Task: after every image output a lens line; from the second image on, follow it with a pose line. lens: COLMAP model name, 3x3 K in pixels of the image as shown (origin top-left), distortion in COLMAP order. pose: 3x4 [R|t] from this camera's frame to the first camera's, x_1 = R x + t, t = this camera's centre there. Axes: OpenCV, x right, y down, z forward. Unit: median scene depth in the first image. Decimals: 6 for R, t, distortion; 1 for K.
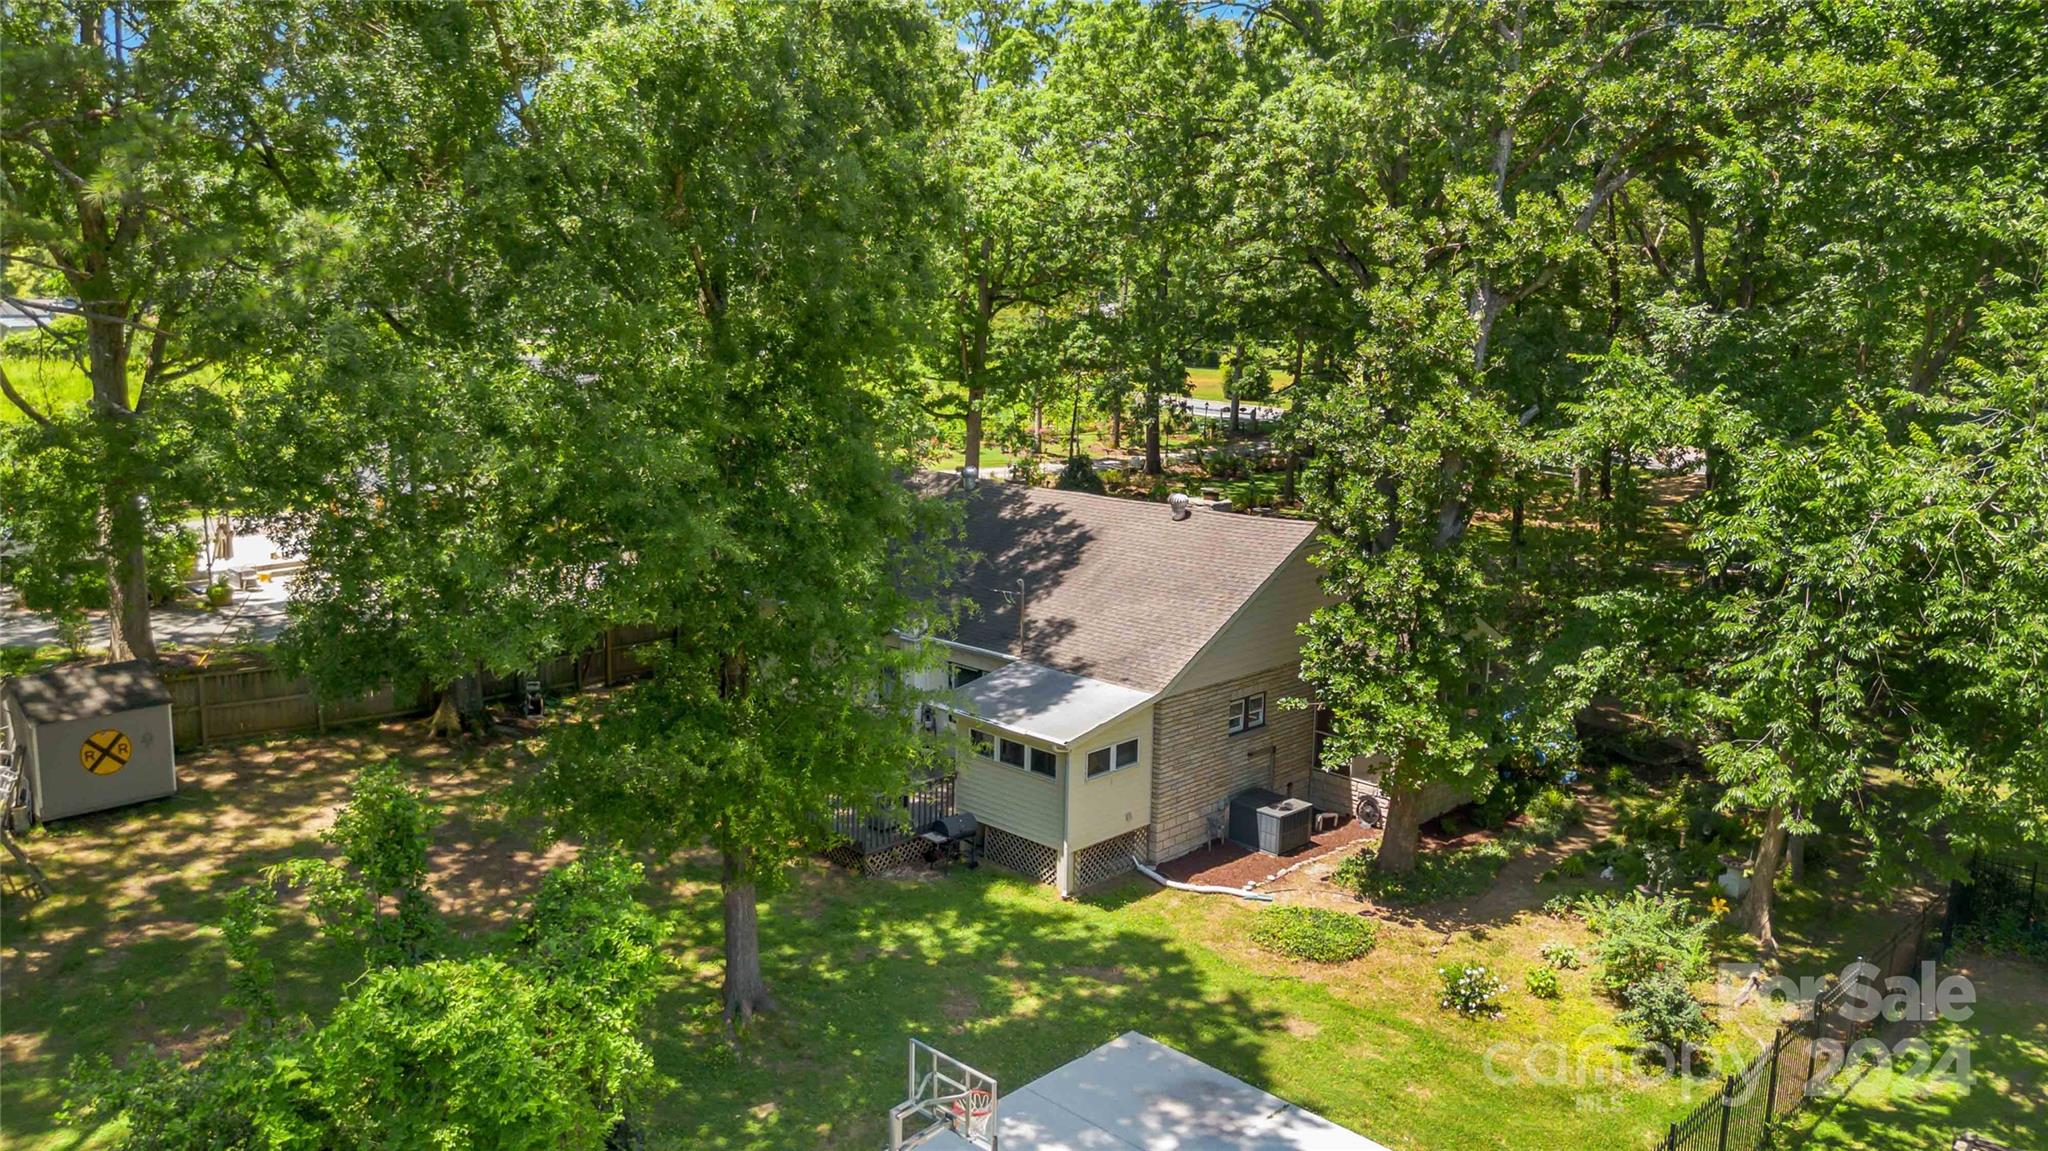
lens RADIAL K [[1454.9, 0, 1024.0], [0, 1454.9, 575.5], [0, 0, 1]] dist [-0.000399, 0.000573]
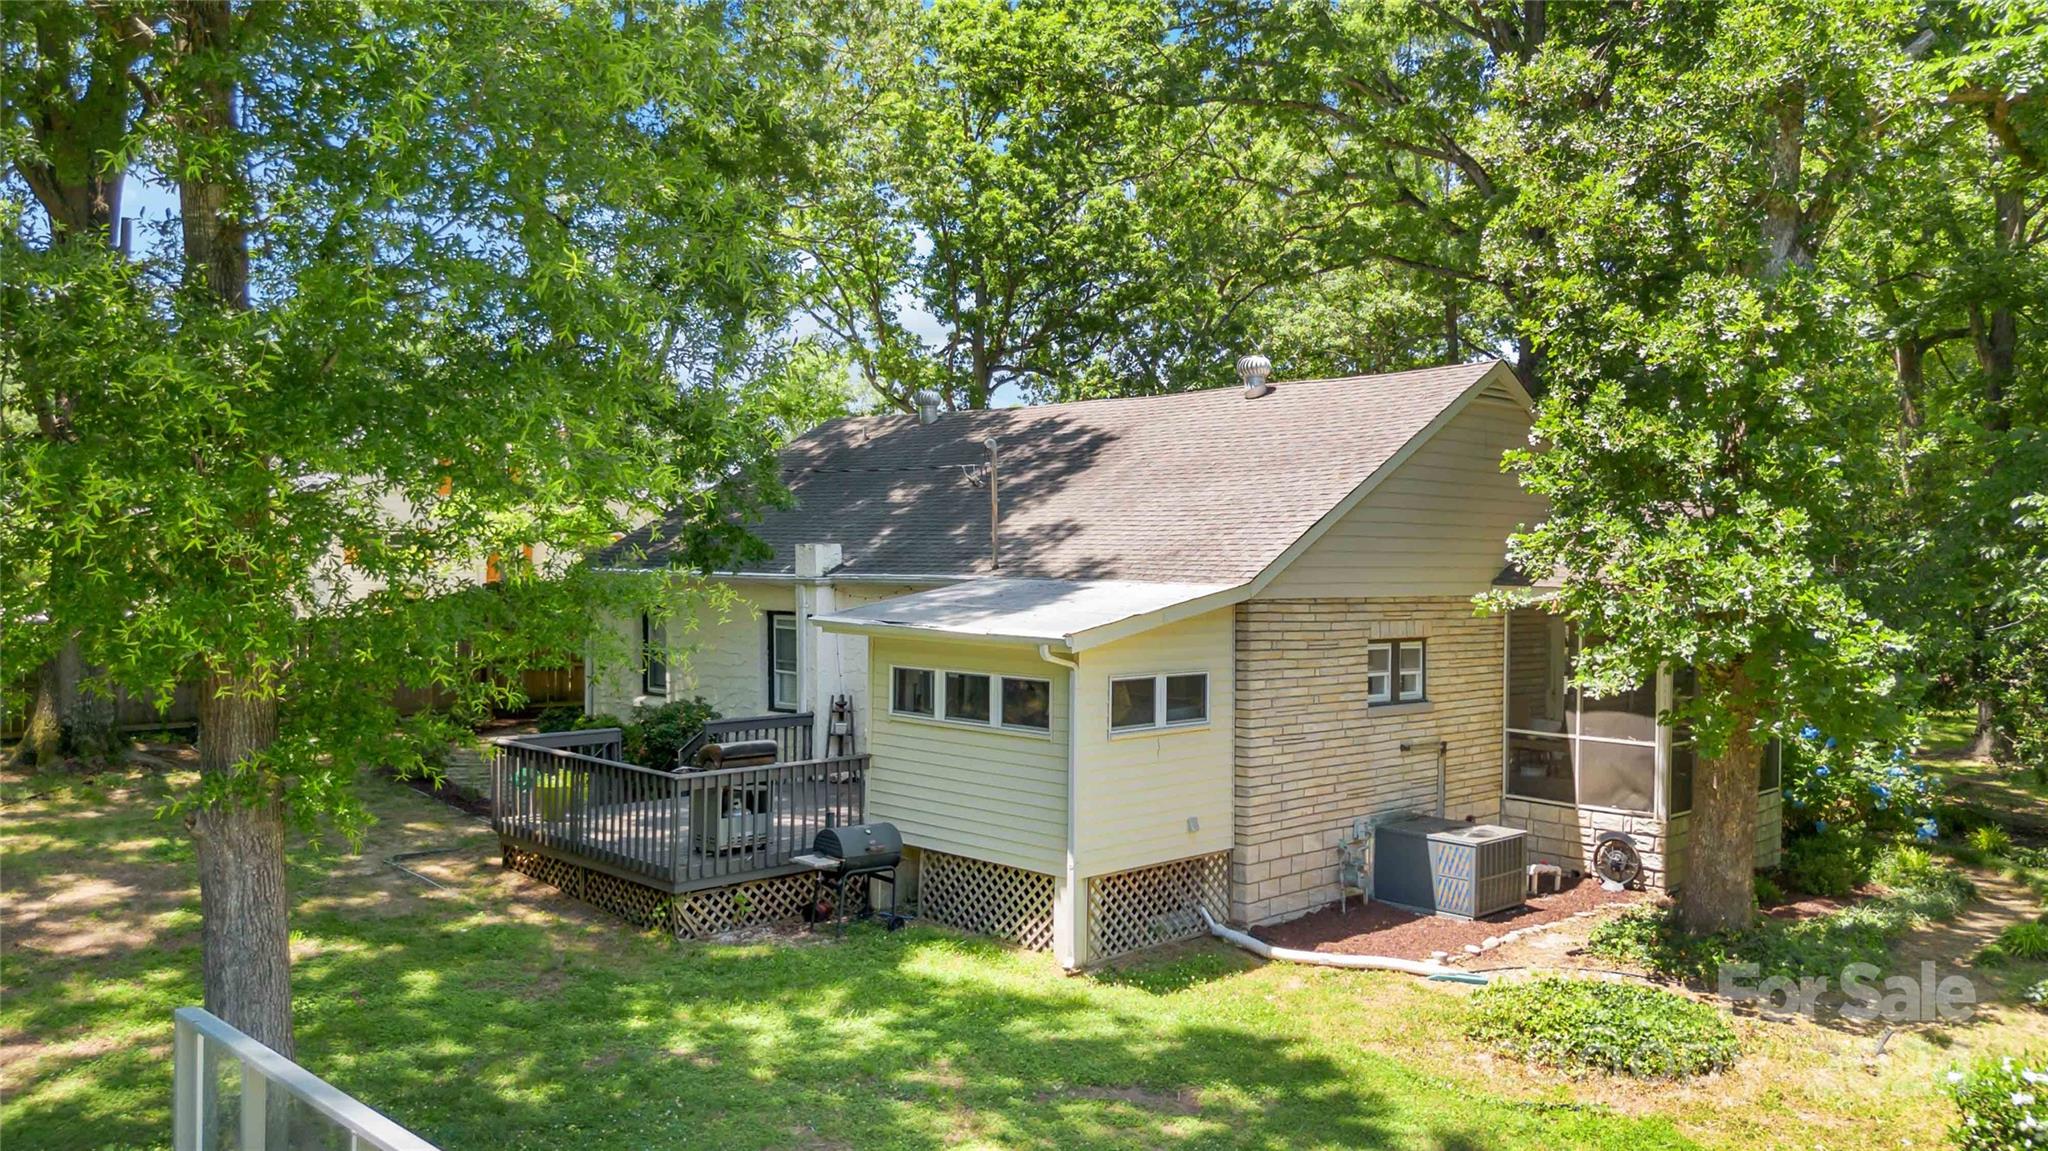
lens RADIAL K [[1545.6, 0, 999.6], [0, 1545.6, 577.0], [0, 0, 1]] dist [0.005815, -0.006443]
pose [[0.999422, -0.017604, -0.029089, 0.021176], [0.012931, 0.988035, -0.153684, 0.168004], [0.031447, 0.153219, 0.987692, 0.454685]]
